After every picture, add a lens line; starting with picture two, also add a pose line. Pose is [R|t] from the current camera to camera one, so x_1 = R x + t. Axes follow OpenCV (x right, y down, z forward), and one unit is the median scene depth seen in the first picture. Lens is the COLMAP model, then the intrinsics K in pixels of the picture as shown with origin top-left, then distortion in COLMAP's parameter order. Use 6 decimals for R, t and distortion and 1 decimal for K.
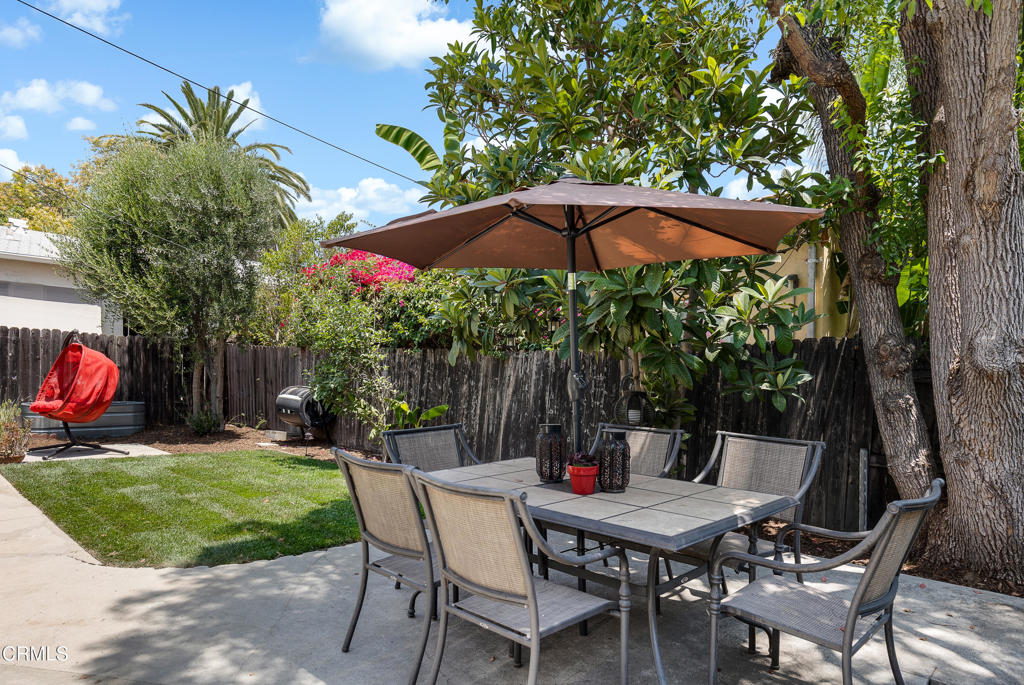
lens RADIAL K [[635.8, 0, 514.8], [0, 635.8, 393.2], [0, 0, 1]] dist [0.005637, 0.003427]
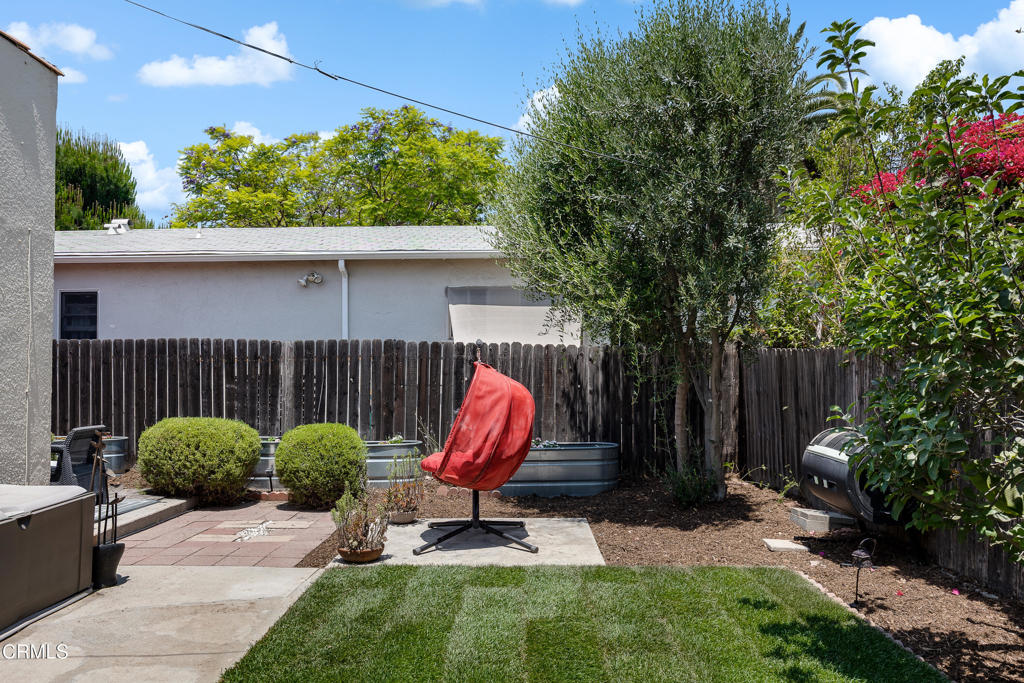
lens RADIAL K [[768.5, 0, 513.4], [0, 768.5, 377.9], [0, 0, 1]] dist [-0.003994, -0.000336]
pose [[0.707483, -0.029390, -0.706119, -0.109371], [0.003974, 0.999285, -0.037611, -0.028679], [0.706719, 0.023803, 0.707094, 0.415062]]
